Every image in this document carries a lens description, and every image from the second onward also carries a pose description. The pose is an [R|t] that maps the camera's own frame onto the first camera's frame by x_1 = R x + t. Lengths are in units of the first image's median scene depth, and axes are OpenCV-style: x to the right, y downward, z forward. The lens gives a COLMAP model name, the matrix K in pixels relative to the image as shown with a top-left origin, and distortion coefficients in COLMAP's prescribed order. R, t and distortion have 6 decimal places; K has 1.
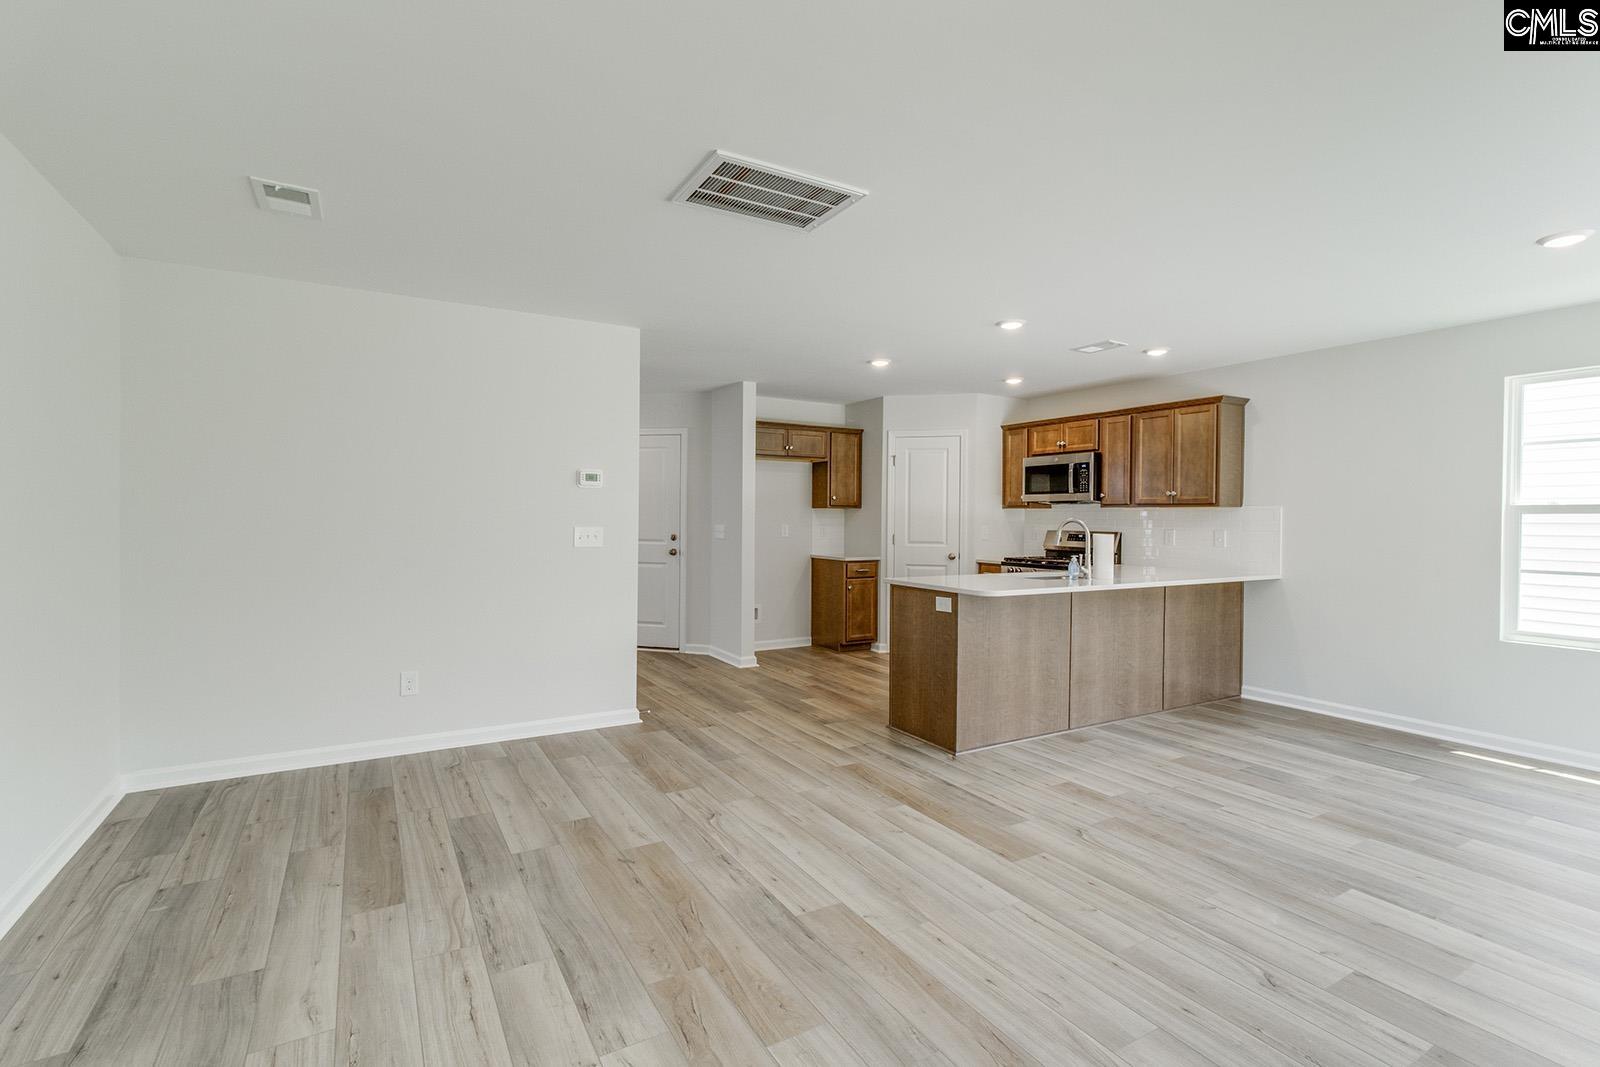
lens RADIAL K [[743.2, 0, 806.0], [0, 743.2, 527.2], [0, 0, 1]] dist [0.002102, 0.000495]
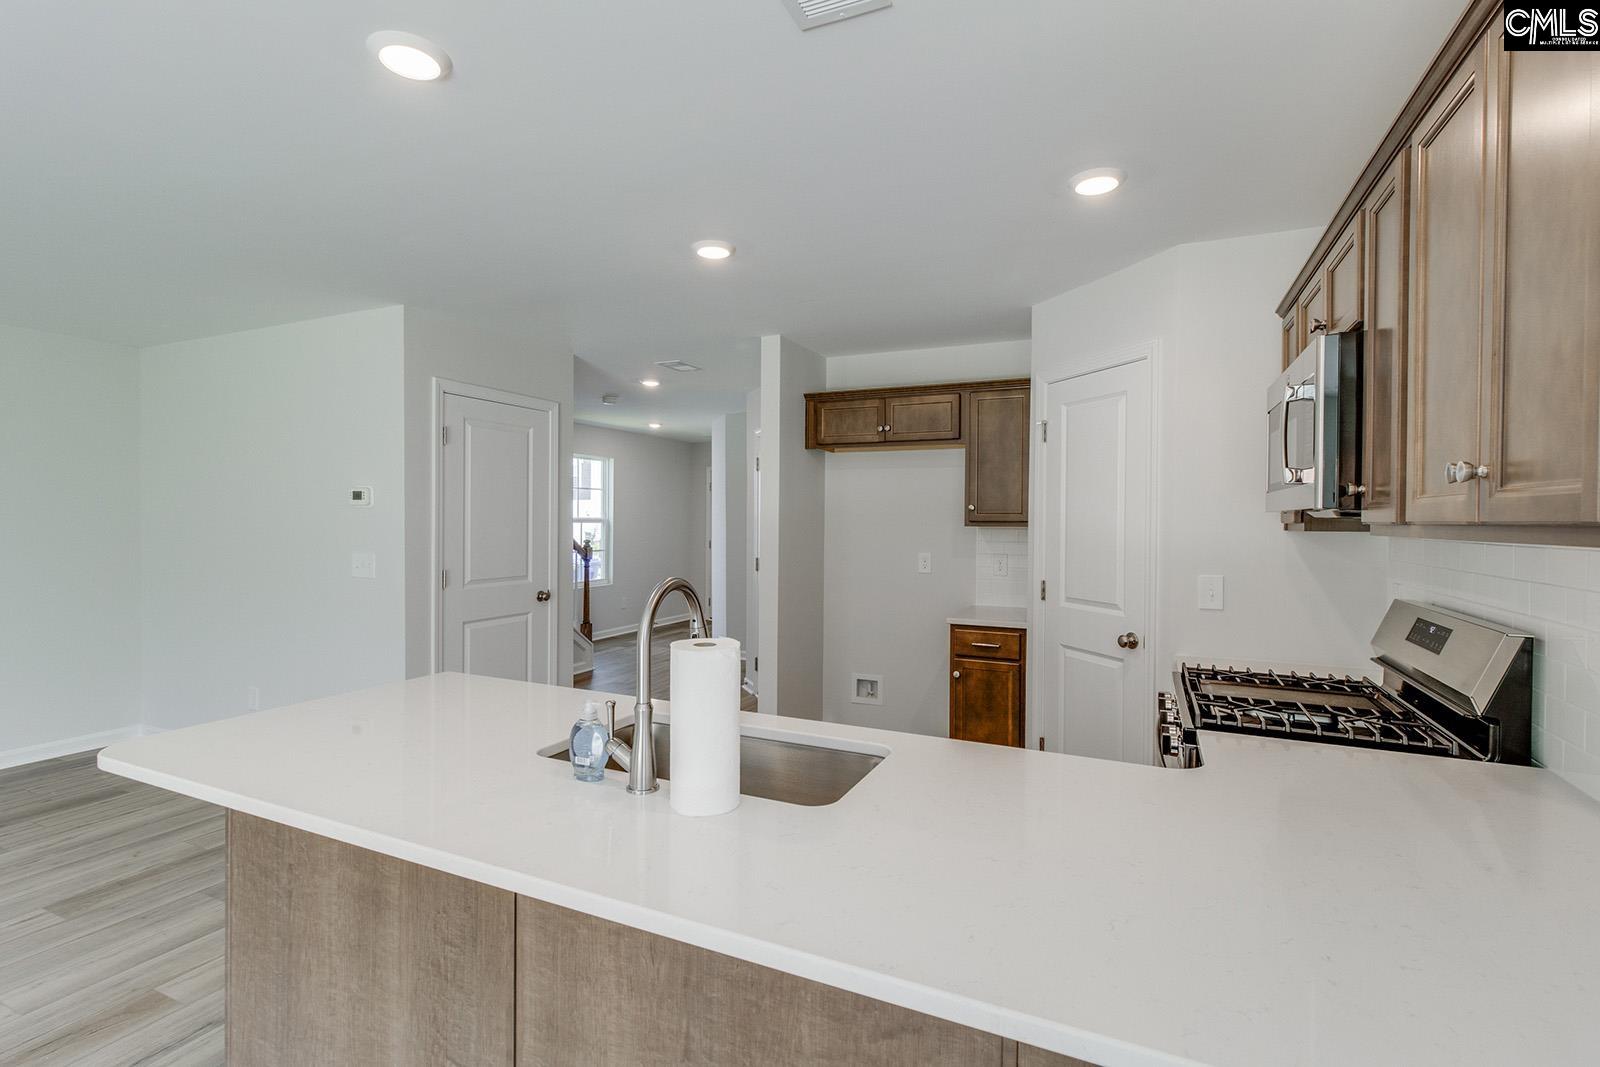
lens RADIAL K [[741.9, 0, 803.6], [0, 741.9, 527.2], [0, 0, 1]] dist [0.002958, 0.000731]
pose [[0.567313, 0.005564, -0.823483, 0.530397], [-0.014624, 0.999888, -0.003319, -0.026608], [0.823372, 0.013926, 0.567331, 0.718531]]
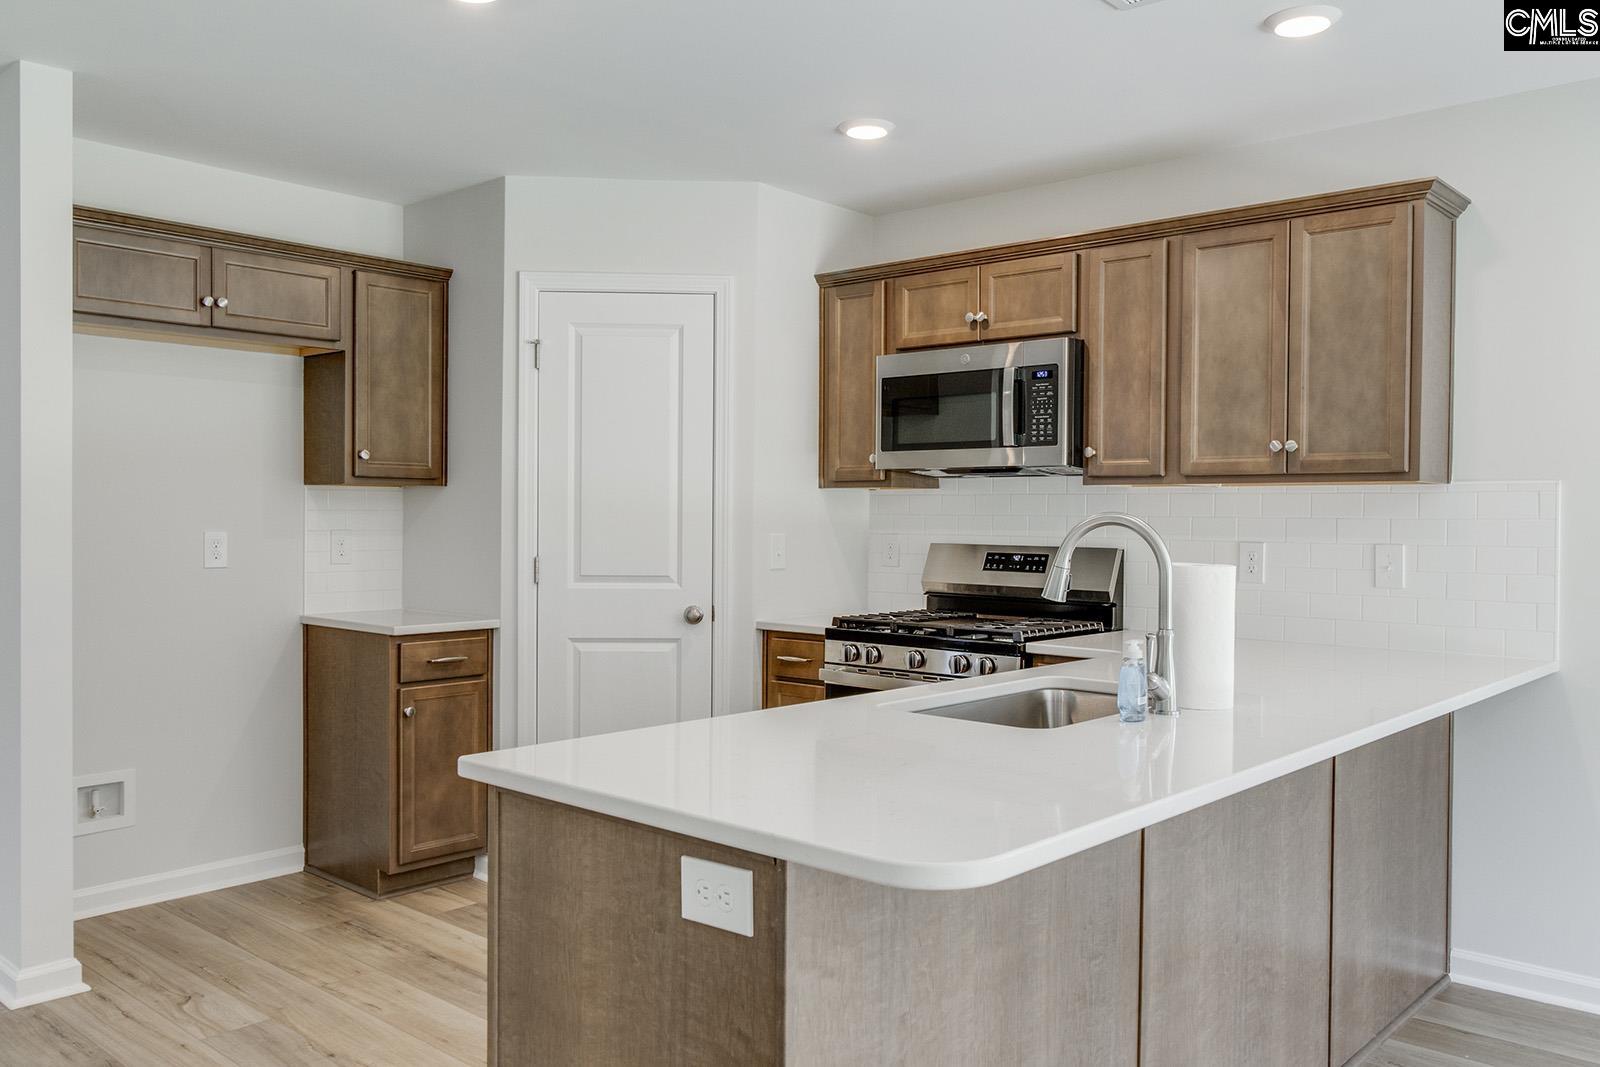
lens RADIAL K [[1271.1, 0, 804.3], [0, 1271.1, 532.2], [0, 0, 1]] dist [0.006790, -0.000135]
pose [[0.953415, -0.004409, 0.301629, 0.067709], [0.003280, 0.999986, 0.004247, -0.005665], [-0.301643, -0.003060, 0.953416, 0.446979]]
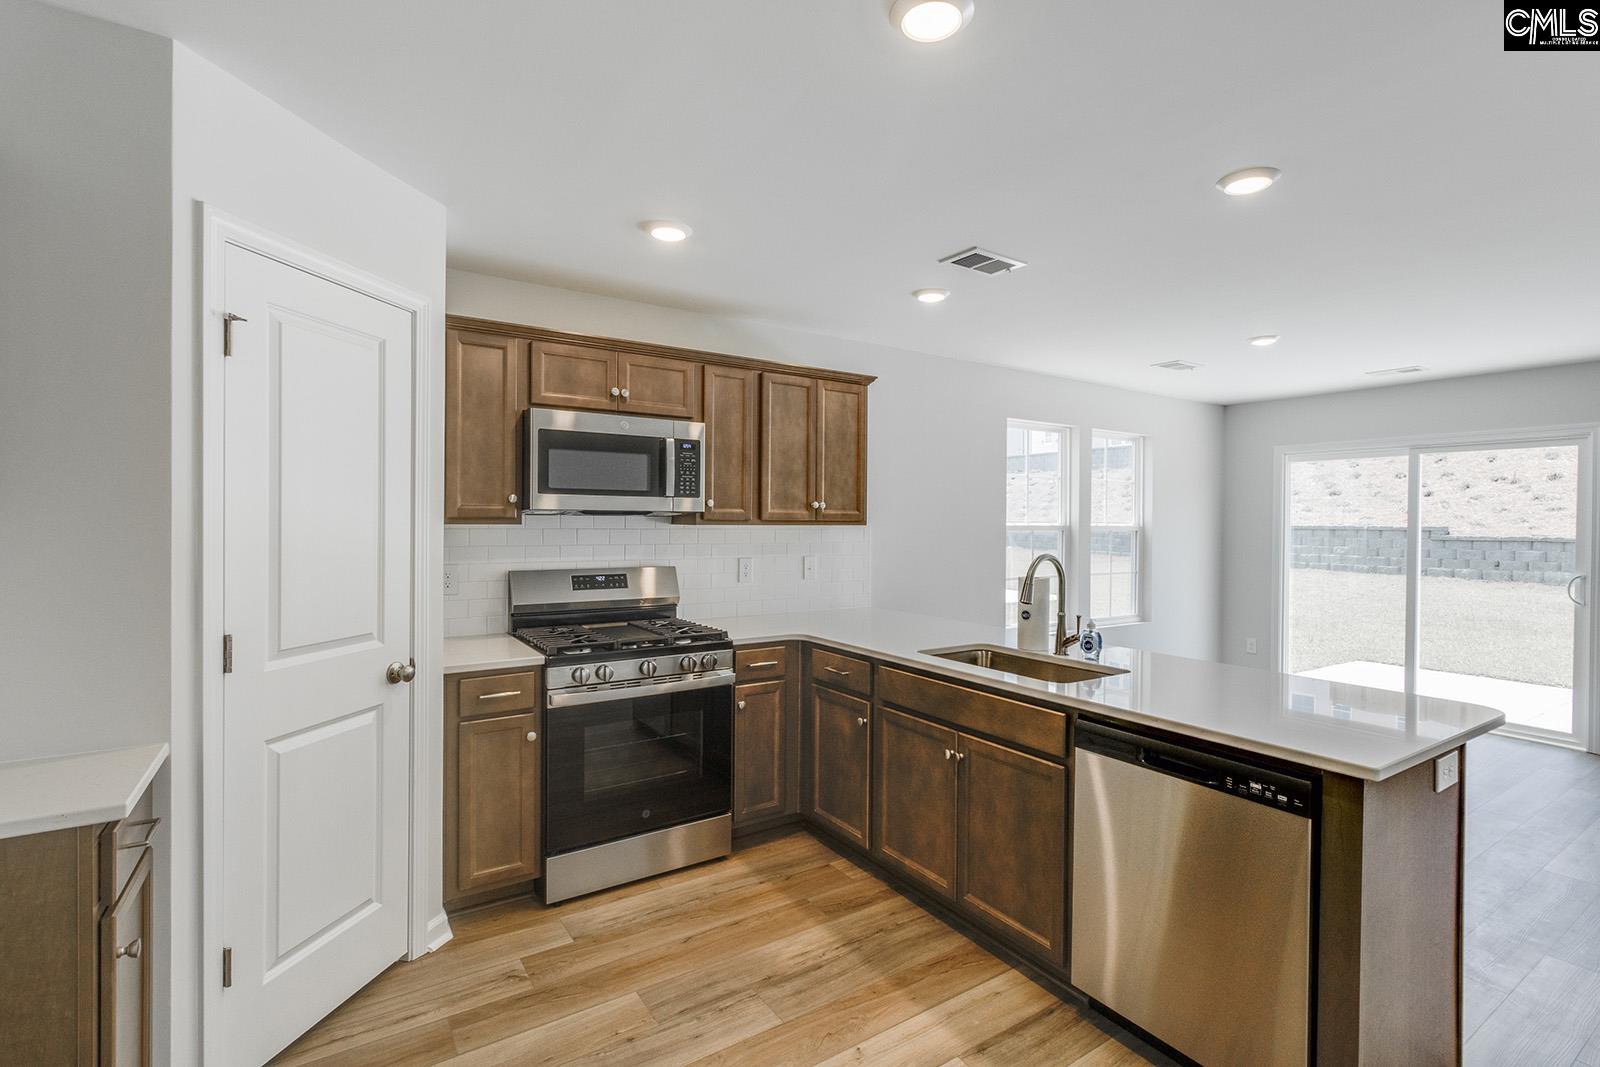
lens RADIAL K [[741.9, 0, 803.6], [0, 741.9, 527.2], [0, 0, 1]] dist [0.002958, 0.000731]
pose [[-0.050050, -0.016599, 0.998609, -0.167343], [0.004856, 0.999846, 0.016863, -0.035413], [-0.998735, 0.005693, -0.049962, 1.003336]]
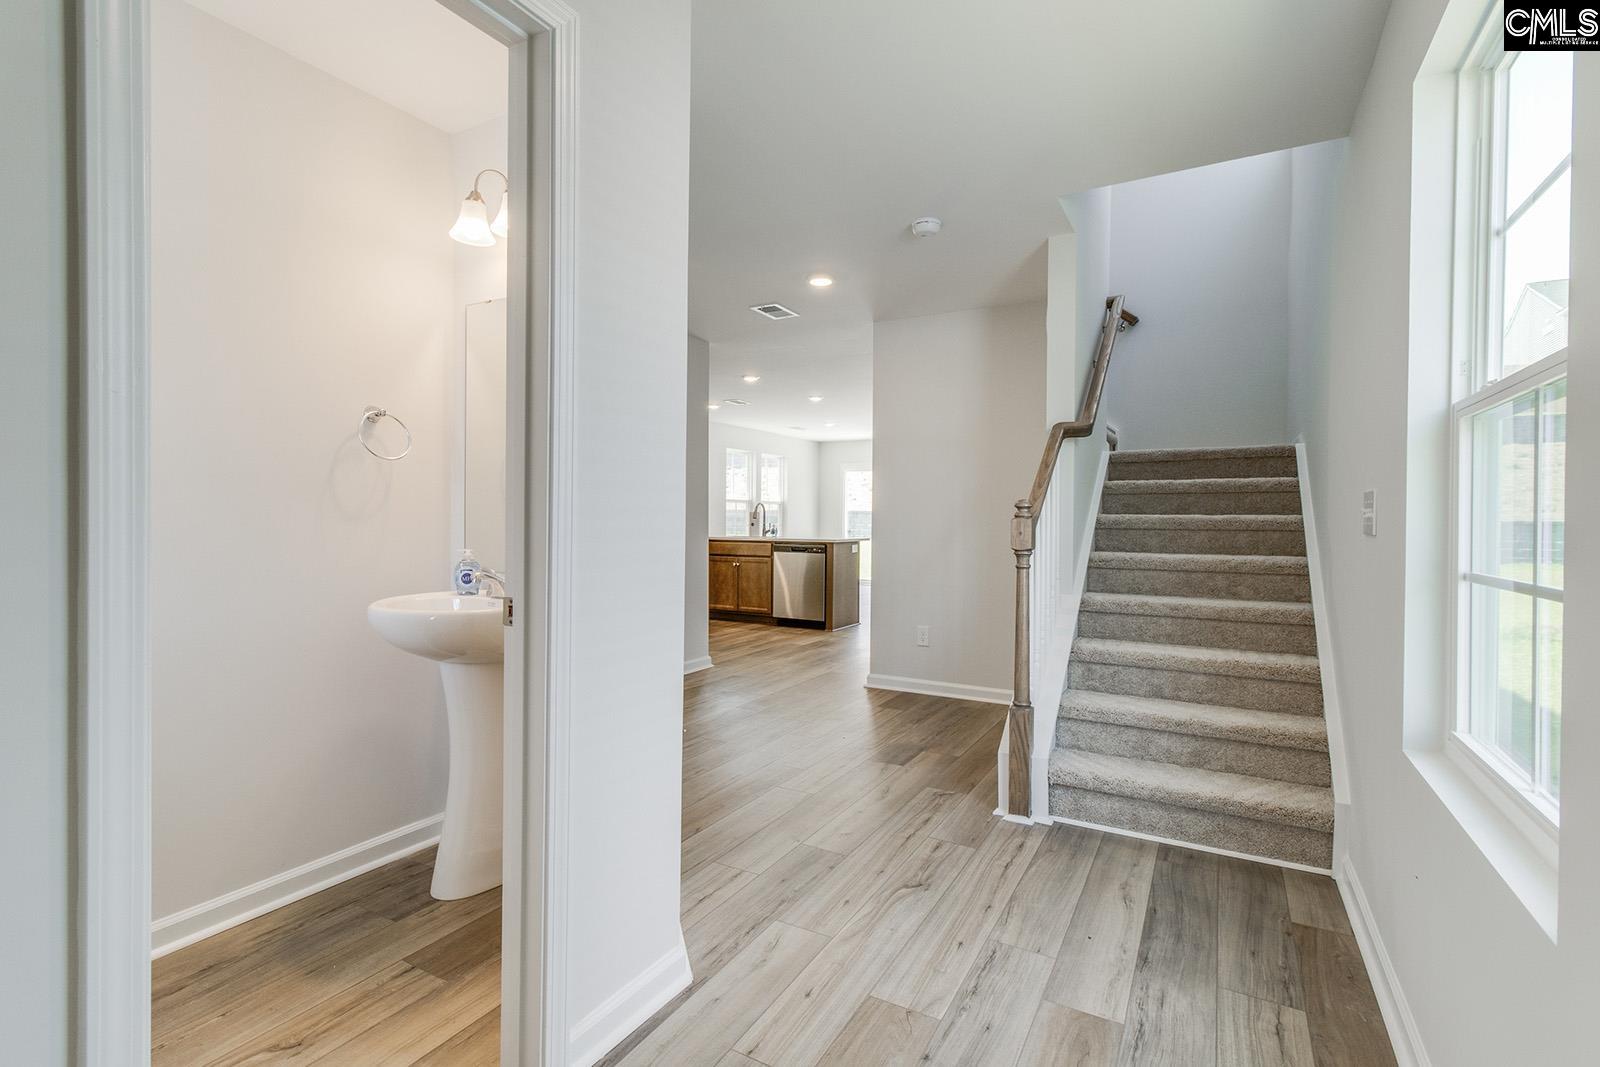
lens RADIAL K [[743.2, 0, 806.0], [0, 743.2, 527.2], [0, 0, 1]] dist [0.002102, 0.000495]
pose [[-0.502040, -0.021555, 0.864576, -0.999861], [0.002486, 0.999649, 0.026366, -0.000283], [-0.864841, 0.015386, -0.501810, 1.474903]]
